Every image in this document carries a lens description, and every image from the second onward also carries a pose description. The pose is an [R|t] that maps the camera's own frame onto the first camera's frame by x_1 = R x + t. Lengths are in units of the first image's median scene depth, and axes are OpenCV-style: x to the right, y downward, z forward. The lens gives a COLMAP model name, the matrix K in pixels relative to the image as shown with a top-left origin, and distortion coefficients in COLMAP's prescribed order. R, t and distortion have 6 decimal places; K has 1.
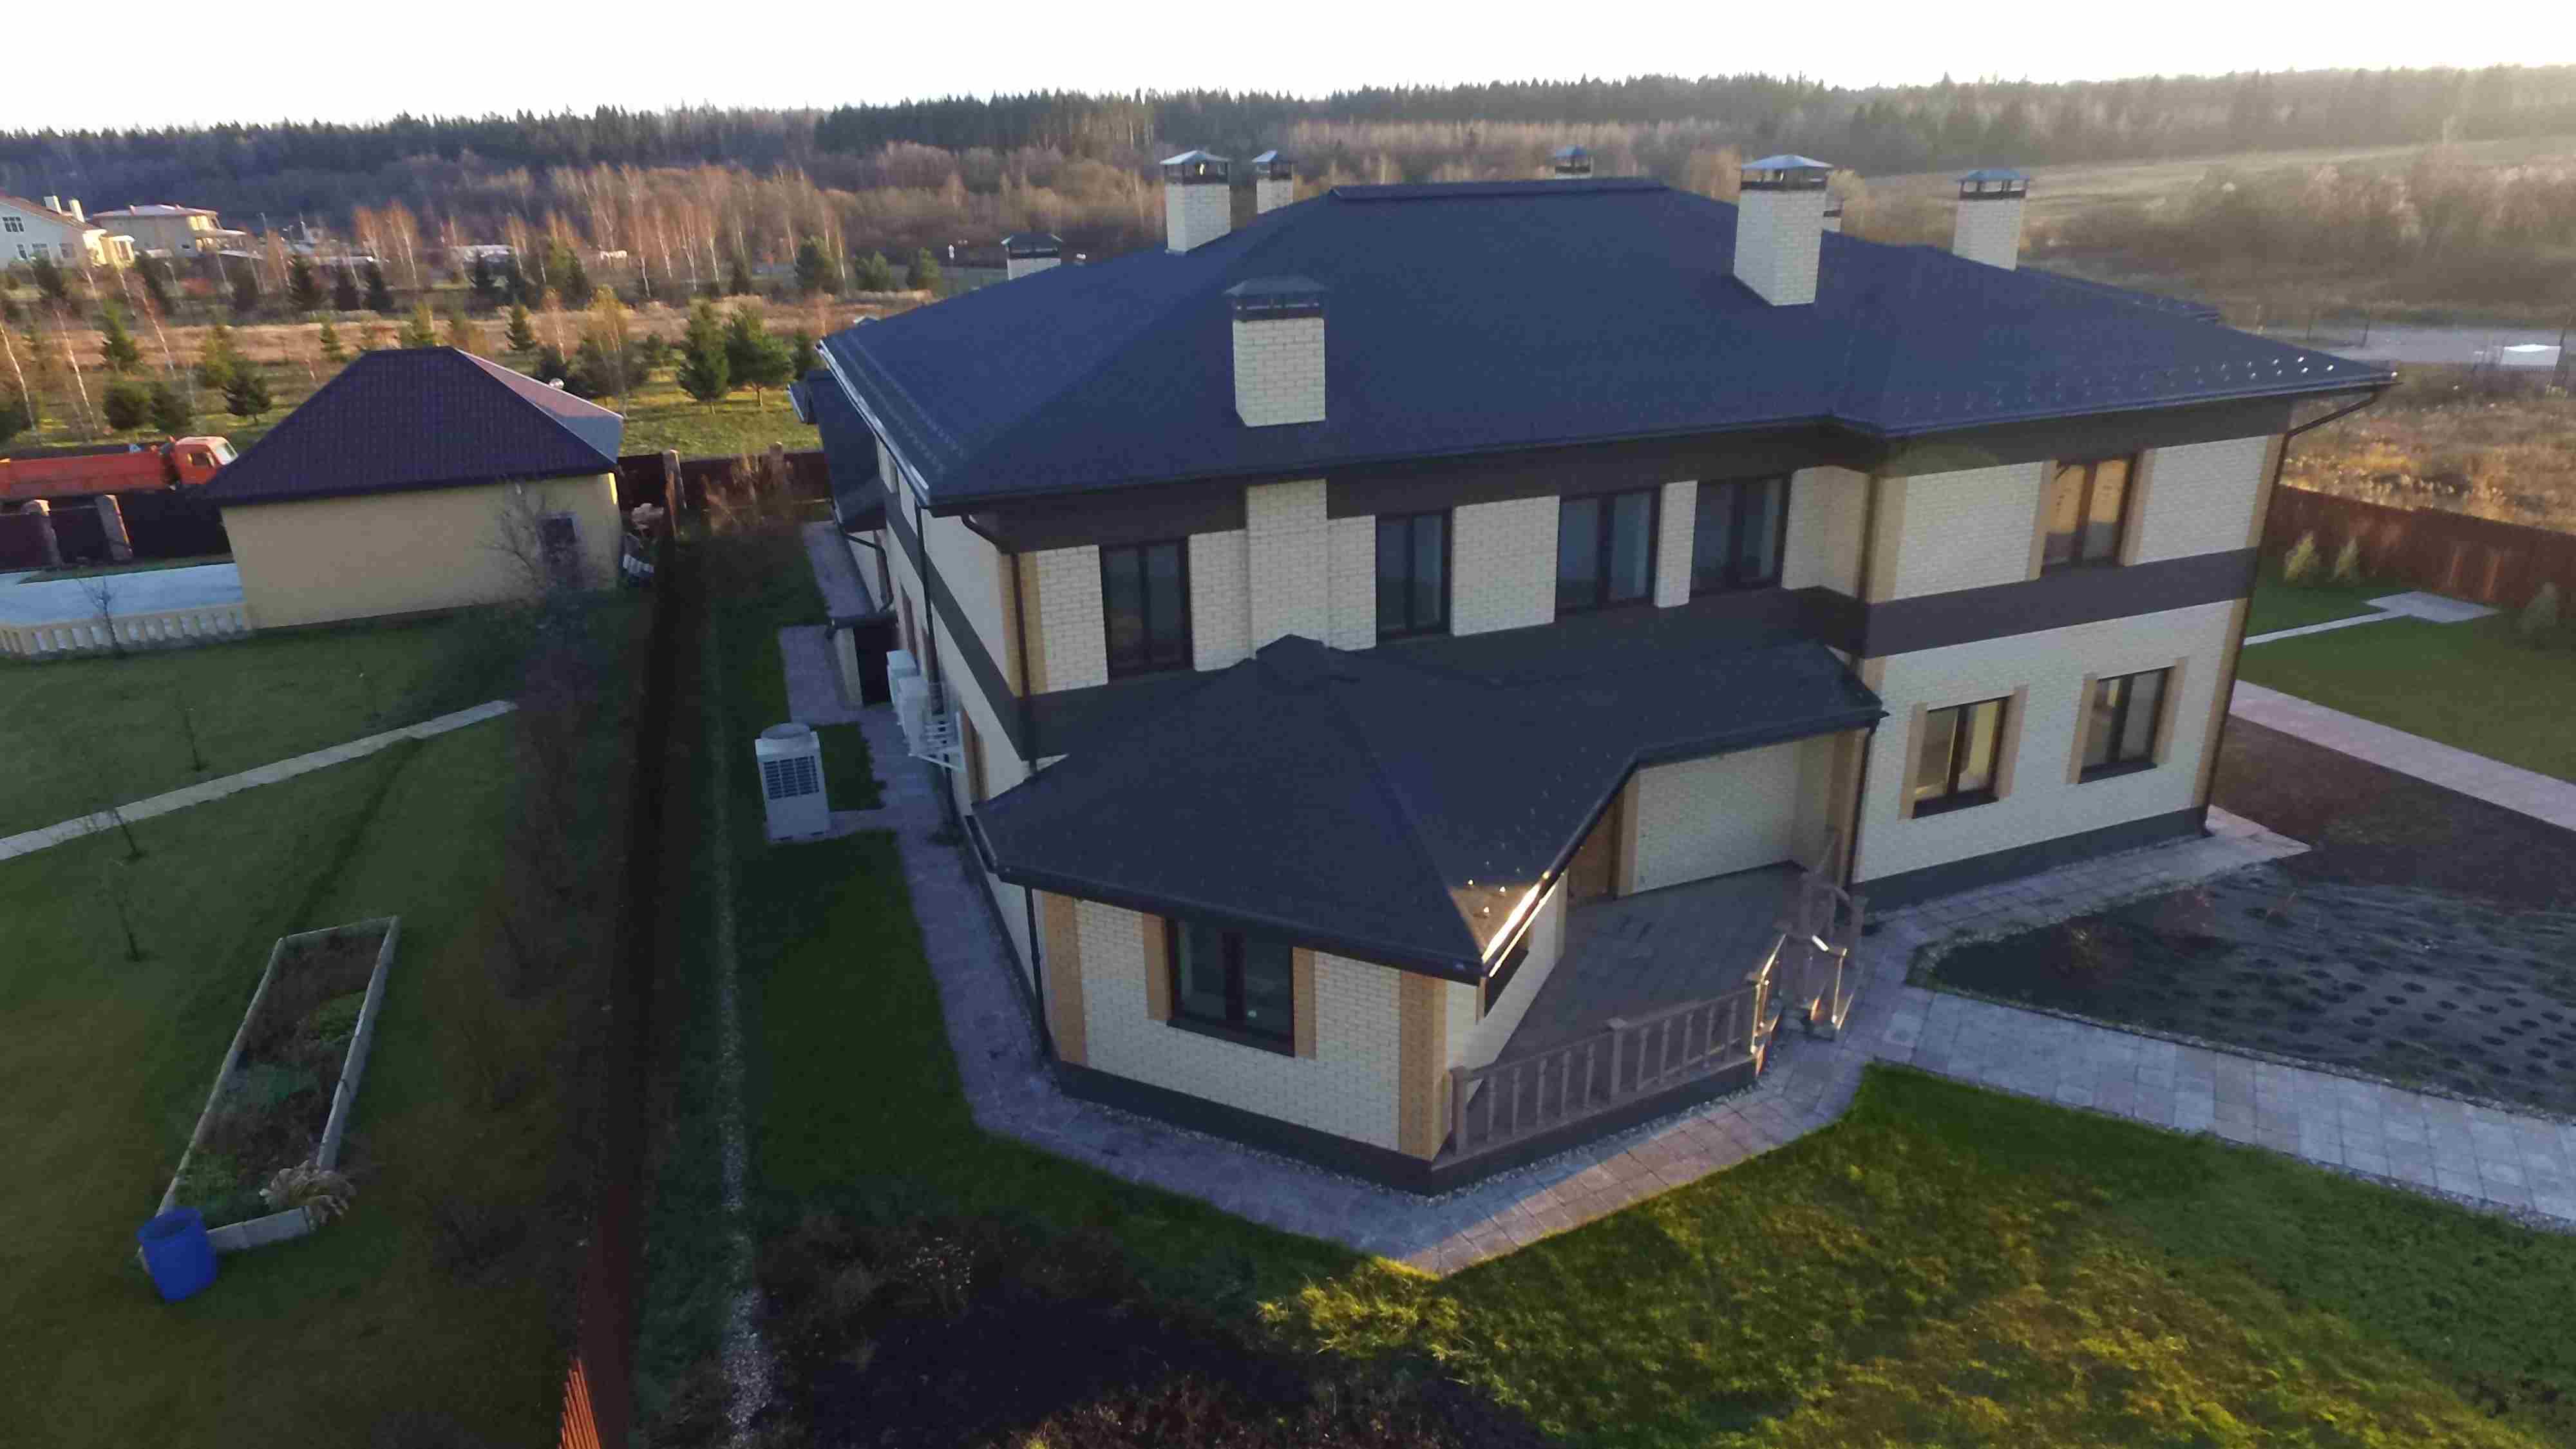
lens RADIAL K [[1490.9, 0, 1288.0], [0, 1490.9, 724.5], [0, 0, 1]] dist [-0.016303, 0.018899]
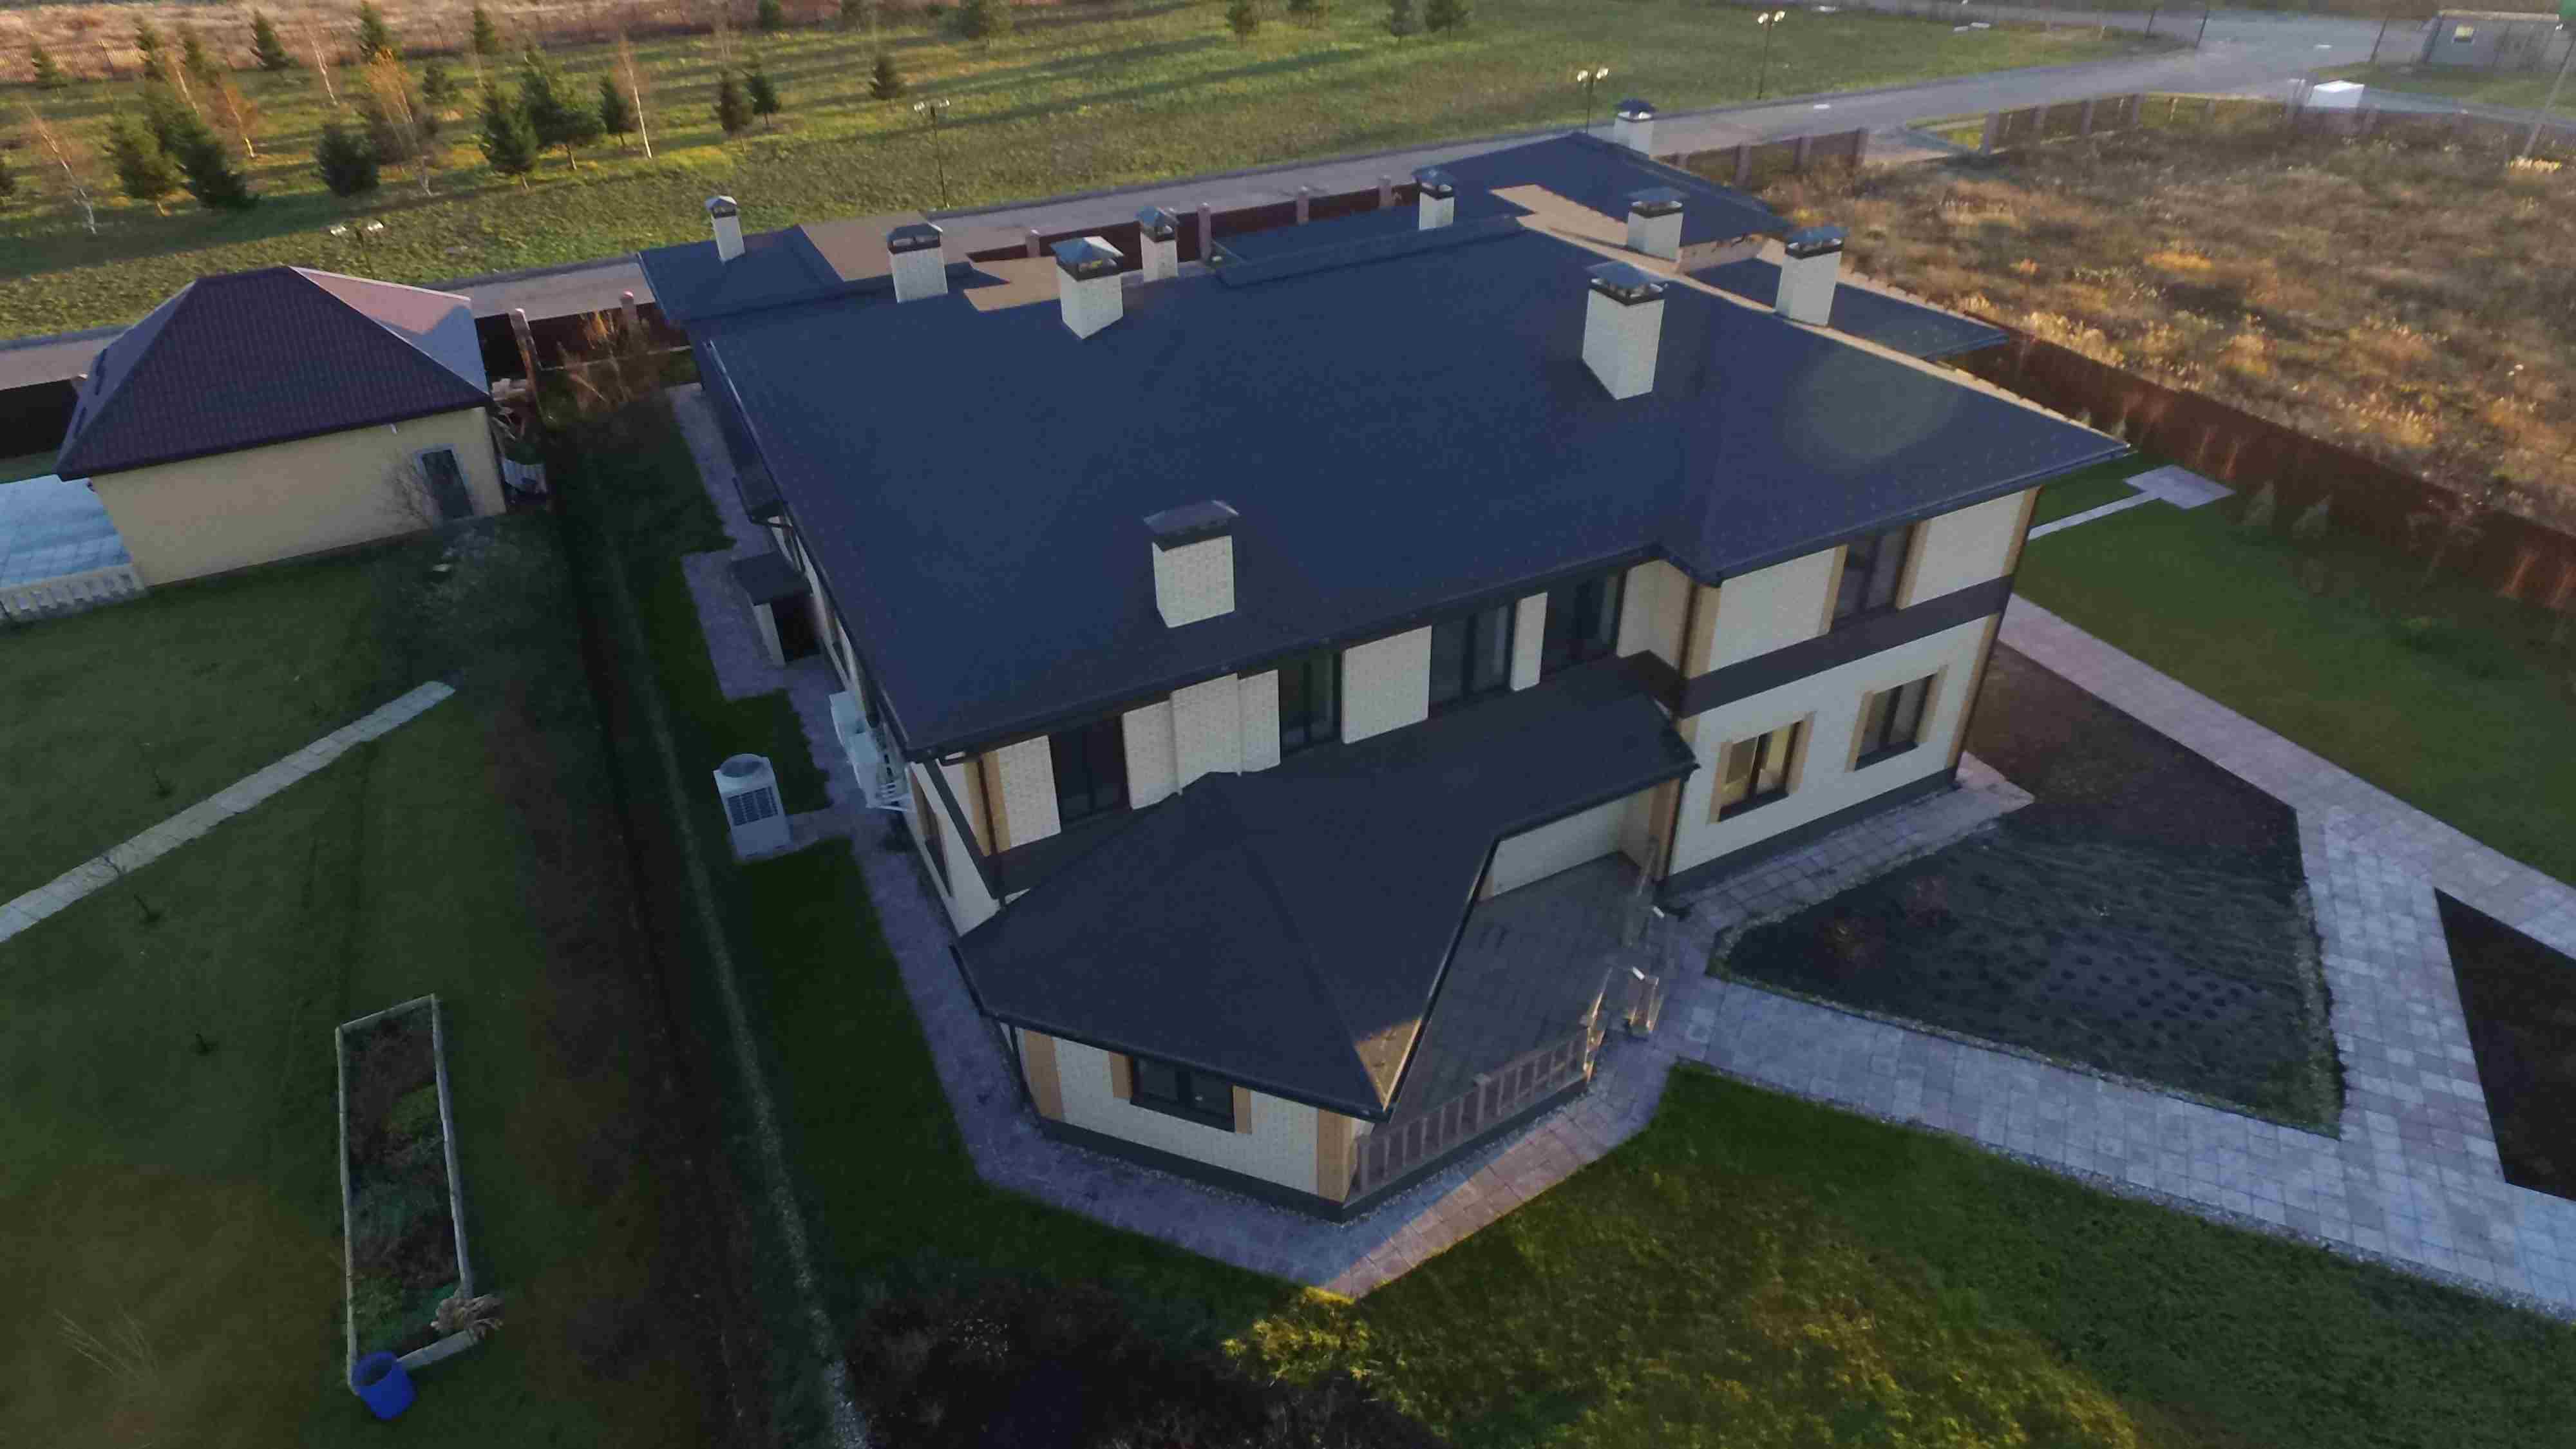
lens RADIAL K [[1490.9, 0, 1288.0], [0, 1490.9, 724.5], [0, 0, 1]] dist [-0.016303, 0.018899]
pose [[0.994581, -0.054375, 0.088607, -0.041196], [0.031770, 0.970510, 0.238960, -0.392662], [-0.098988, -0.234850, 0.966978, -0.151414]]
